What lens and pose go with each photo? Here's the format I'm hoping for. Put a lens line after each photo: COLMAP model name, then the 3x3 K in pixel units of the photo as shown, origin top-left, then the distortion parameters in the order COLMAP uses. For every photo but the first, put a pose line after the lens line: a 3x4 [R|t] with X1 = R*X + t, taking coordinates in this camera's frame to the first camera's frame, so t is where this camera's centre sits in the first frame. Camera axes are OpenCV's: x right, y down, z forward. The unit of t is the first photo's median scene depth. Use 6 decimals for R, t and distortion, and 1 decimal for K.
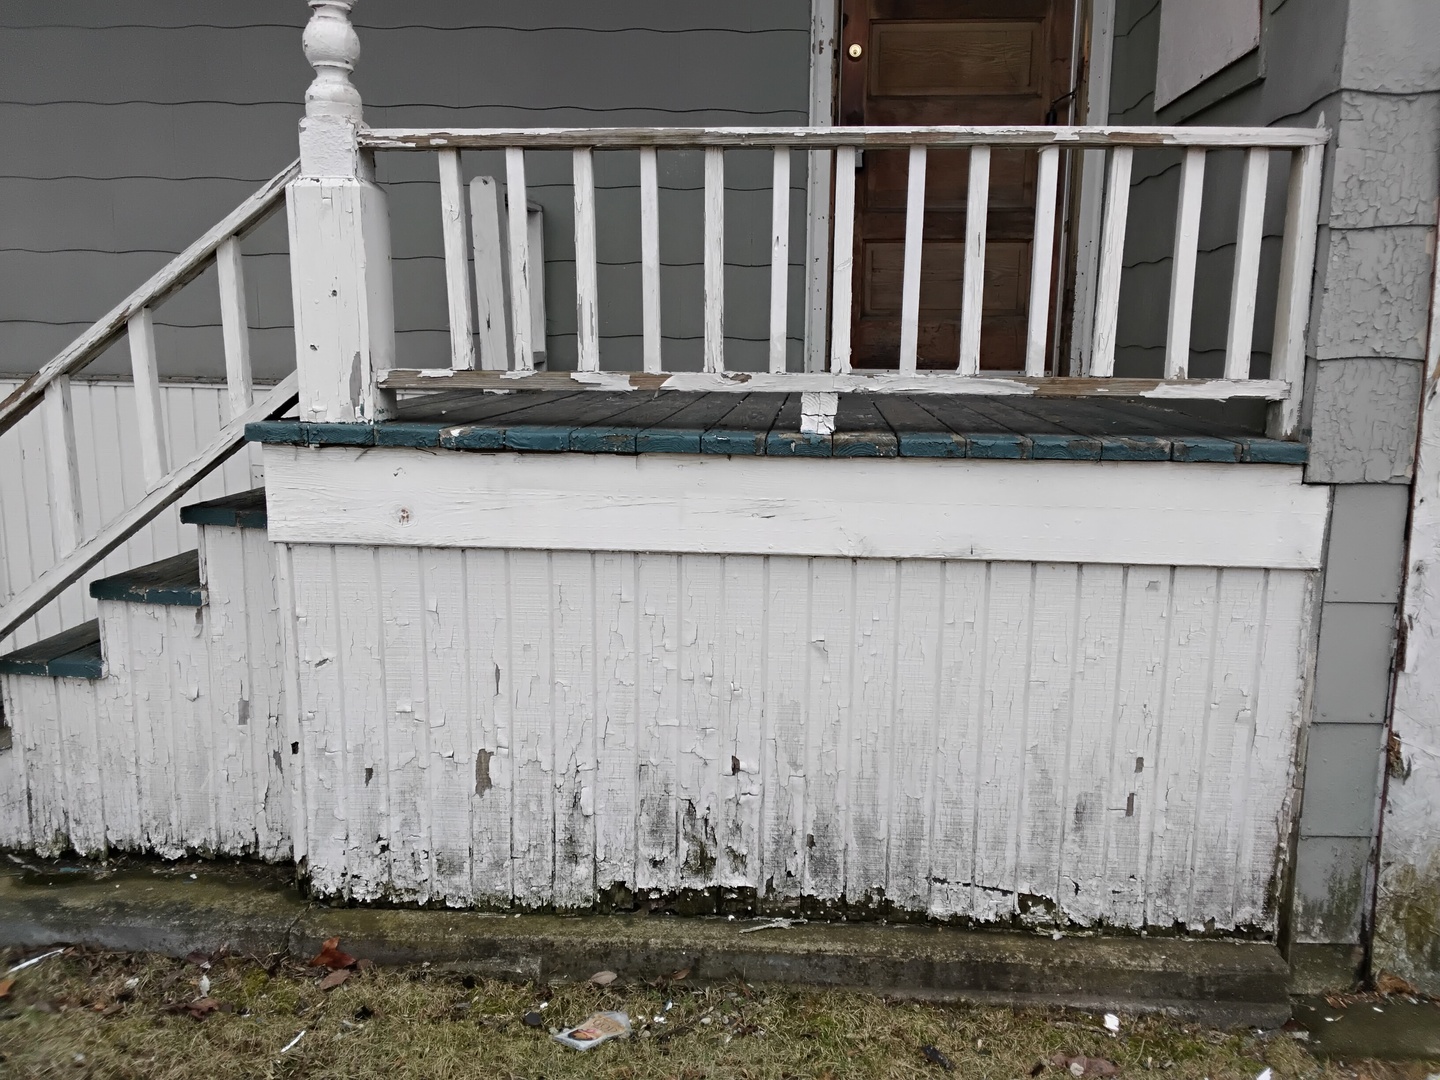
lens RADIAL K [[1157.9, 0, 725.6], [0, 1157.9, 533.7], [0, 0, 1]] dist [0.057189, -0.037455]
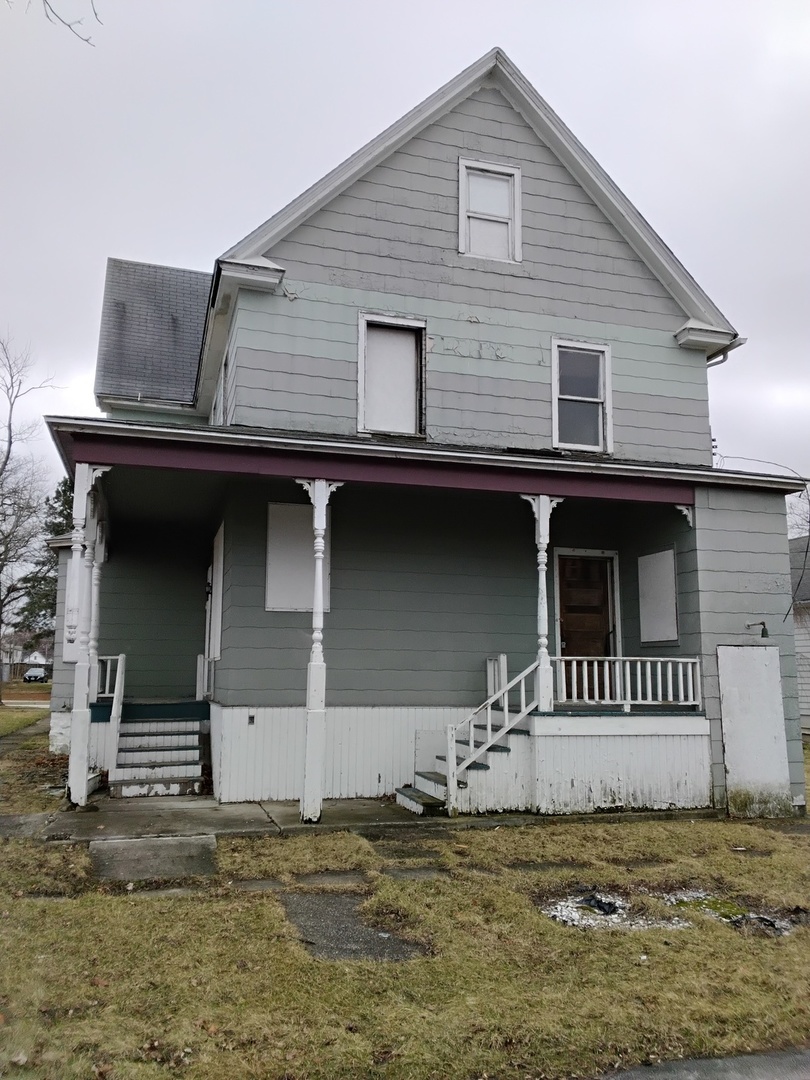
lens RADIAL K [[868.4, 0, 404.8], [0, 868.4, 539.2], [0, 0, 1]] dist [0.057189, -0.037455]
pose [[0.941345, 0.047685, 0.334059, -2.190291], [0.063721, 0.947035, -0.314744, 0.349546], [-0.331374, 0.317569, 0.888449, -2.410048]]
